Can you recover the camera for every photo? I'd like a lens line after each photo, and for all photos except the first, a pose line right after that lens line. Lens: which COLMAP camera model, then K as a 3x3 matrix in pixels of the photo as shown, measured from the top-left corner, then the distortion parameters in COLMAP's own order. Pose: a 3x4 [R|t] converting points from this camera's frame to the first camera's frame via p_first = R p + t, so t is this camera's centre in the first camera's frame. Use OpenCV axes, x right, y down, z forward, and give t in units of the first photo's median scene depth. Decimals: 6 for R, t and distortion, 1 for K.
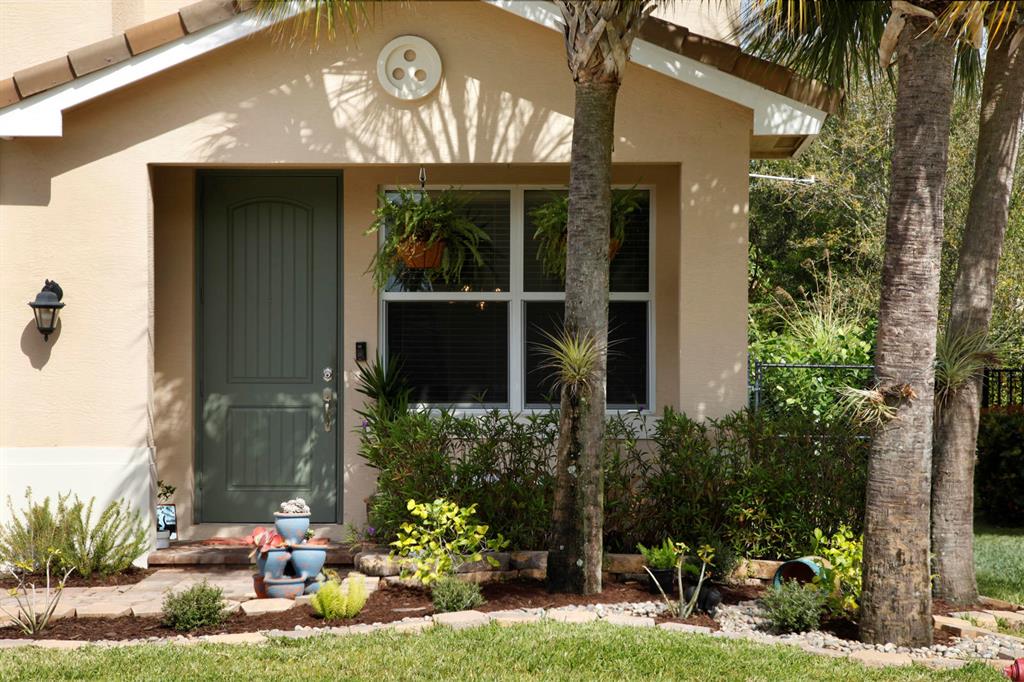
lens RADIAL K [[2539.8, 0, 512.0], [0, 2539.8, 341.0], [0, 0, 1]] dist [0.018689, -0.640048]
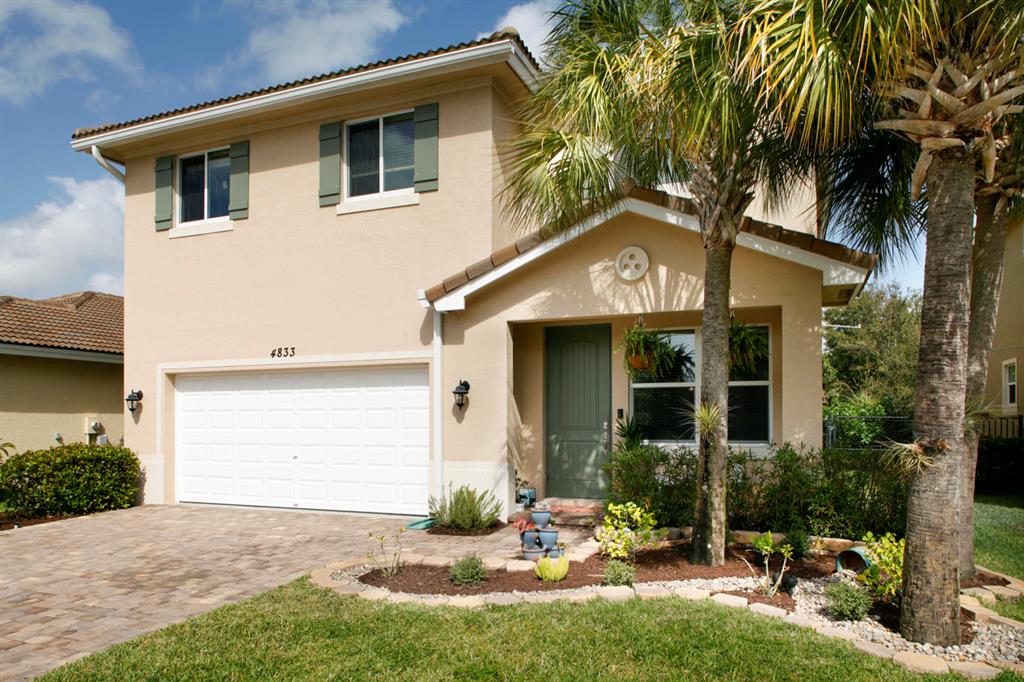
lens RADIAL K [[657.0, 0, 579.8], [0, 657.0, 407.4], [0, 0, 1]] dist [-0.104936, 0.042543]
pose [[0.957968, -0.010003, -0.286701, 0.066676], [0.009674, 0.999950, -0.002566, 0.000302], [0.286712, -0.000316, 0.958017, 0.580530]]
